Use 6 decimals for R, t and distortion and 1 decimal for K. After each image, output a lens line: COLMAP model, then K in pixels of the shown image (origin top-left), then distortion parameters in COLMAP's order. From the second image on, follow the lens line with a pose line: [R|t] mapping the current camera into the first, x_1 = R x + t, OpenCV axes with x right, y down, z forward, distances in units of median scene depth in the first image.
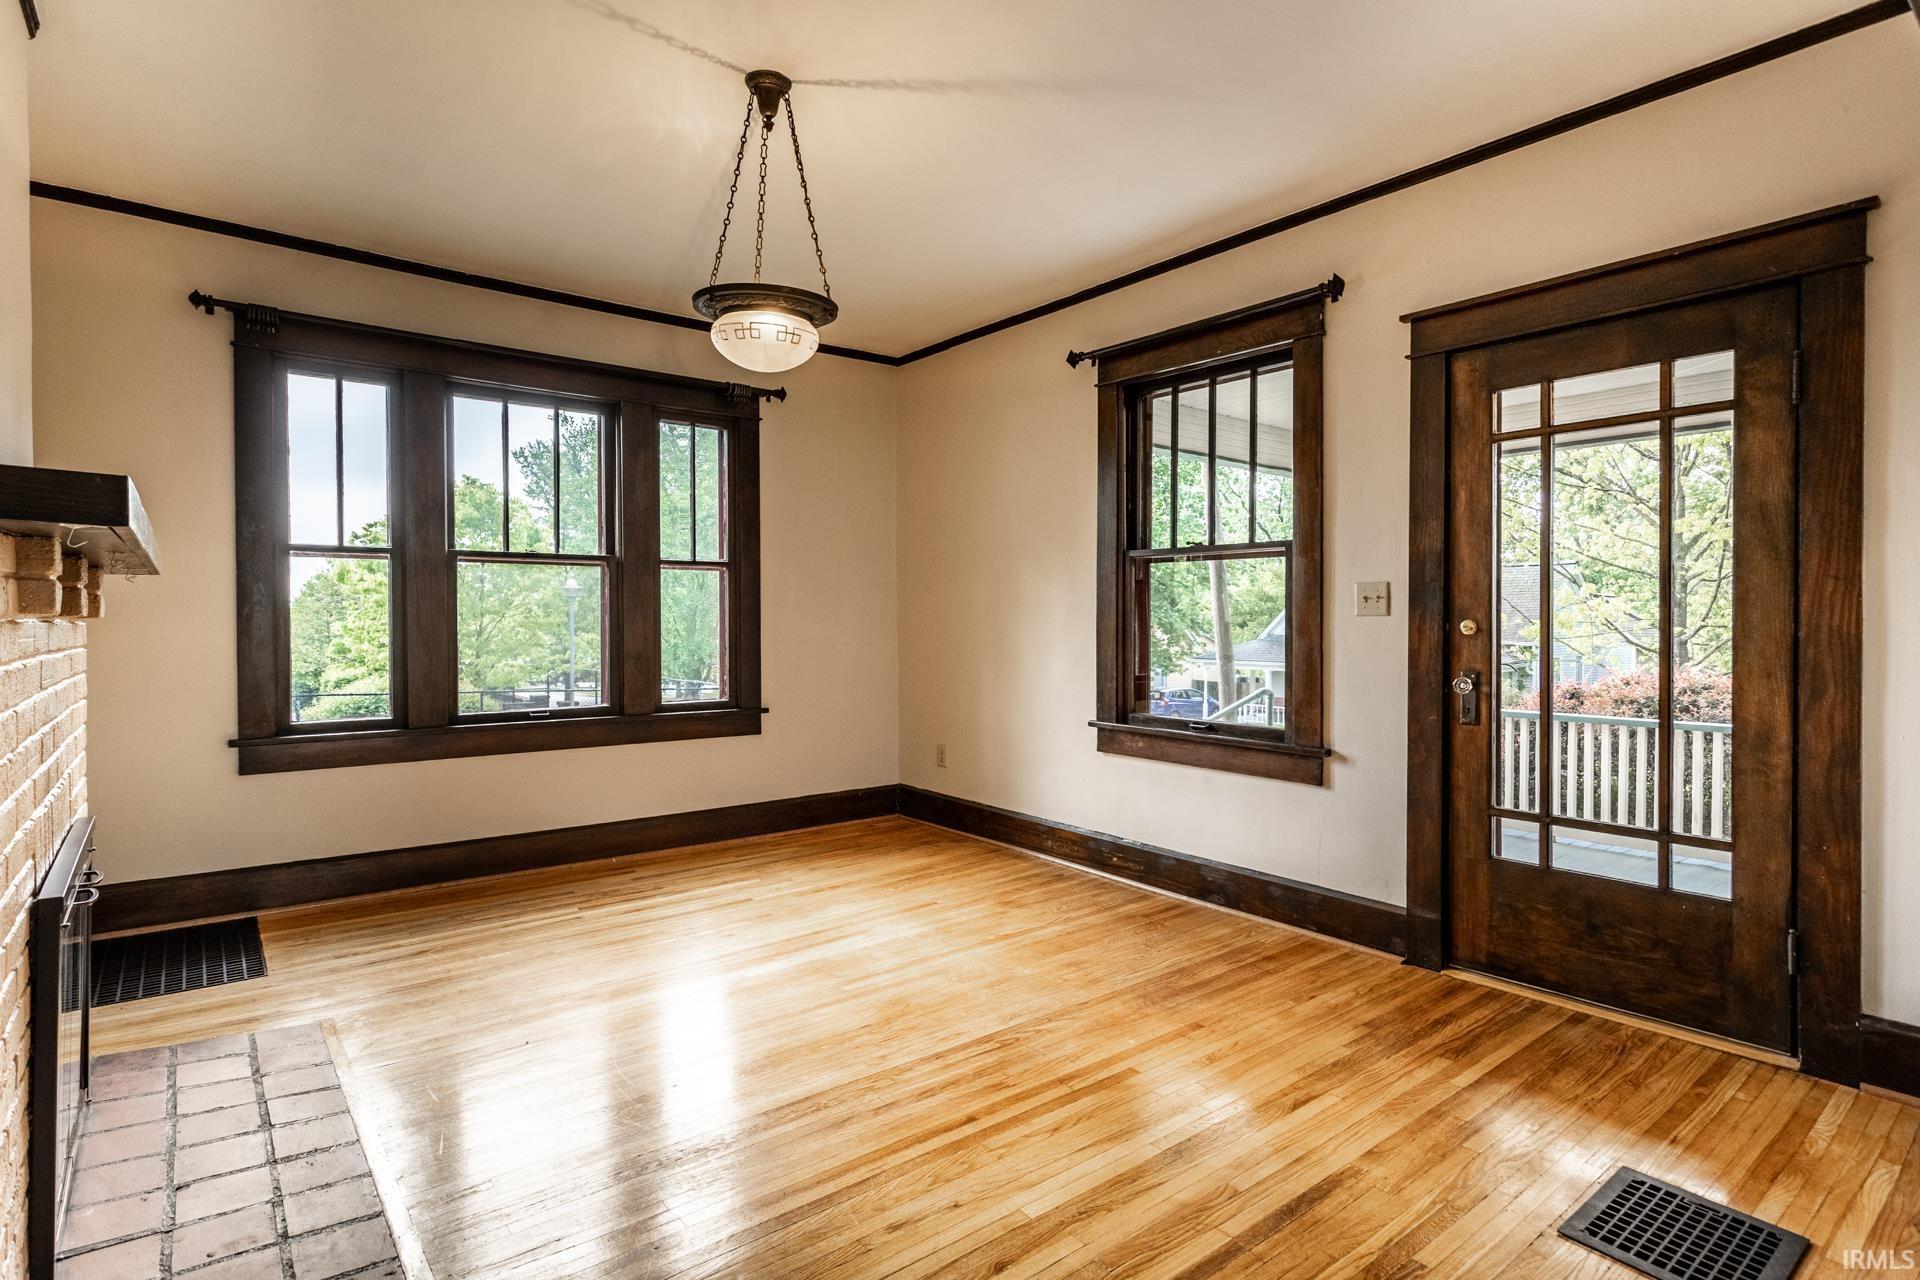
lens RADIAL K [[974.5, 0, 1001.9], [0, 974.5, 624.8], [0, 0, 1]] dist [0.003176, 0.000499]
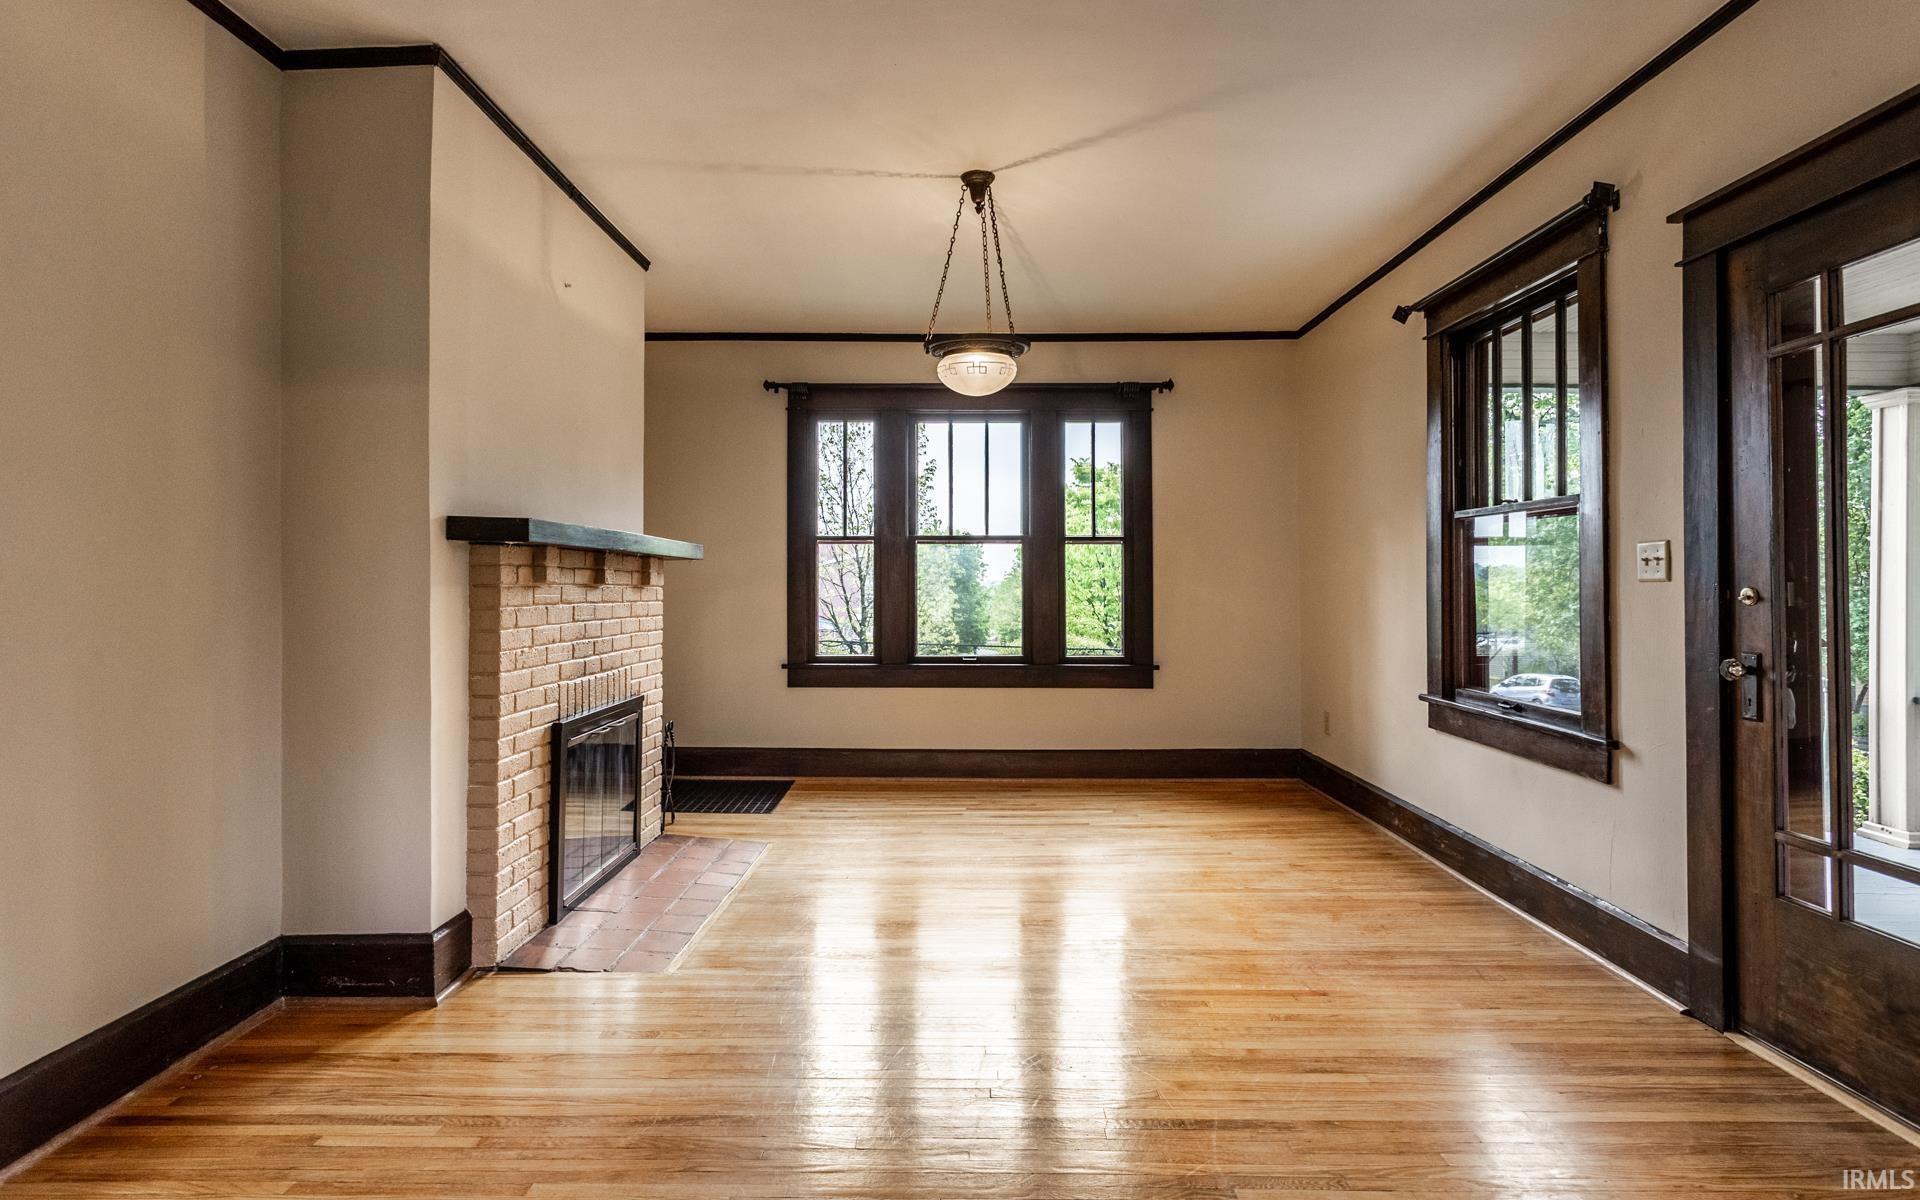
lens RADIAL K [[972.4, 0, 964.0], [0, 972.4, 572.8], [0, 0, 1]] dist [0.000419, 0.000033]
pose [[0.765150, -0.009178, -0.643787, 0.441058], [-0.003967, 0.999812, -0.018967, 0.001218], [0.643840, 0.017066, 0.764970, -0.002208]]
